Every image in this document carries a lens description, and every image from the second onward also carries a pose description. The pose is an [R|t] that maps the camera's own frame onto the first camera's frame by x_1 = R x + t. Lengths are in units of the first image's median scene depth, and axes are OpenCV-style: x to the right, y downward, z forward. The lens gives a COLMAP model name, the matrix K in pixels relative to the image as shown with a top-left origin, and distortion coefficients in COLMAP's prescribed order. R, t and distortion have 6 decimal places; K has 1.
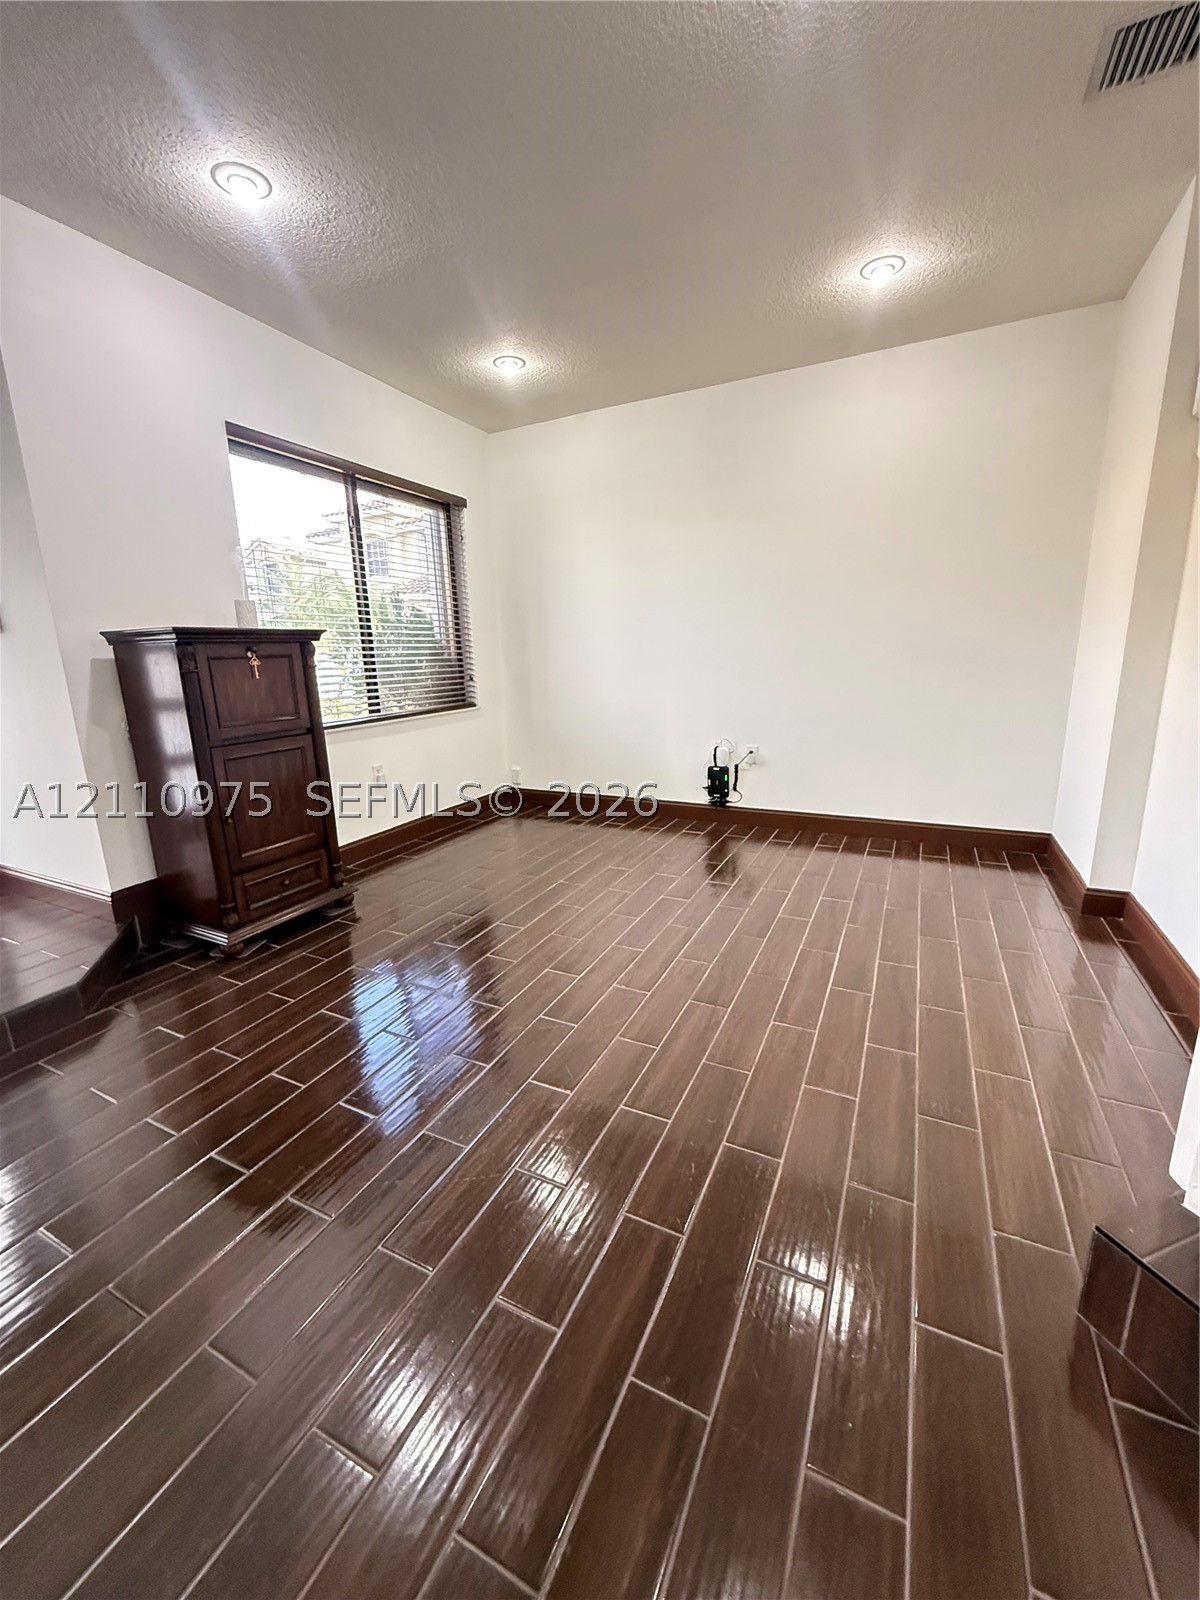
lens RADIAL K [[641.7, 0, 593.2], [0, 641.7, 798.5], [0, 0, 1]] dist [-0.002142, 0.000161]
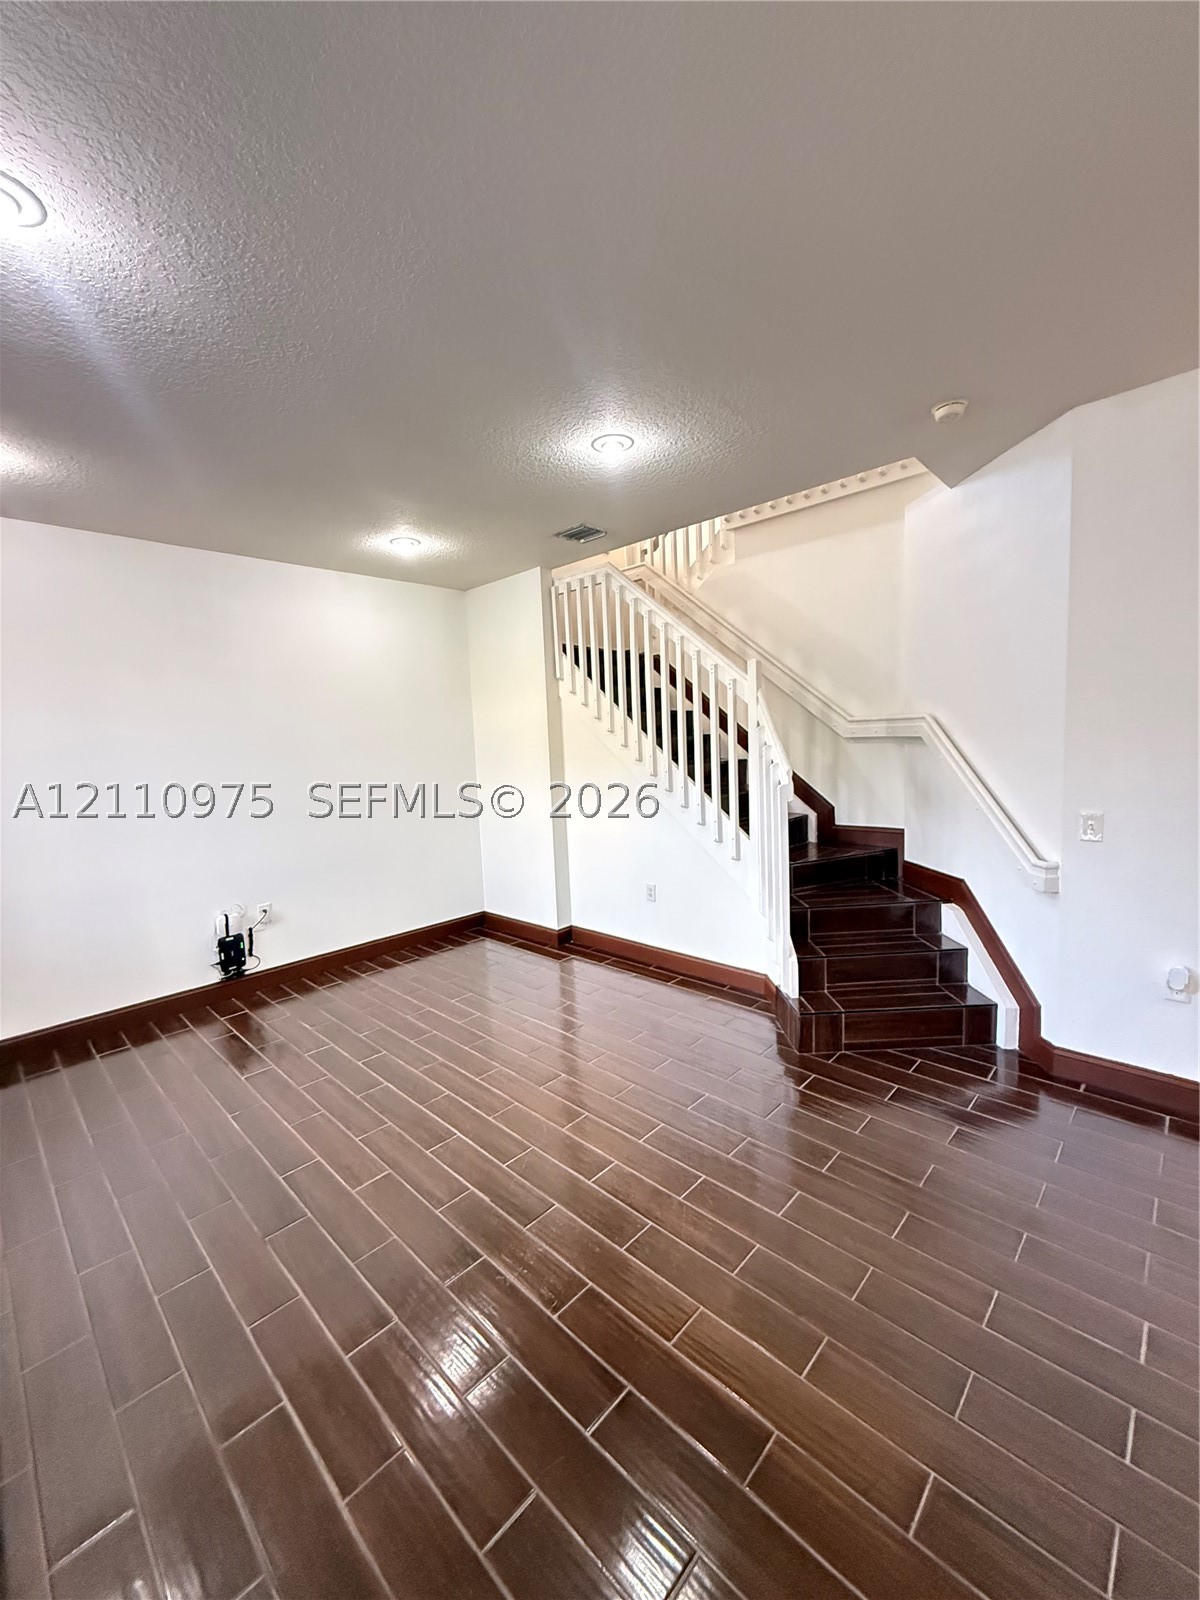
lens RADIAL K [[641.7, 0, 595.2], [0, 641.7, 798.1], [0, 0, 1]] dist [-0.002142, 0.000161]
pose [[0.302747, -0.077478, 0.949917, -0.503490], [0.248777, 0.968561, -0.000289, -0.110976], [-0.920030, 0.236405, 0.312504, 0.188253]]
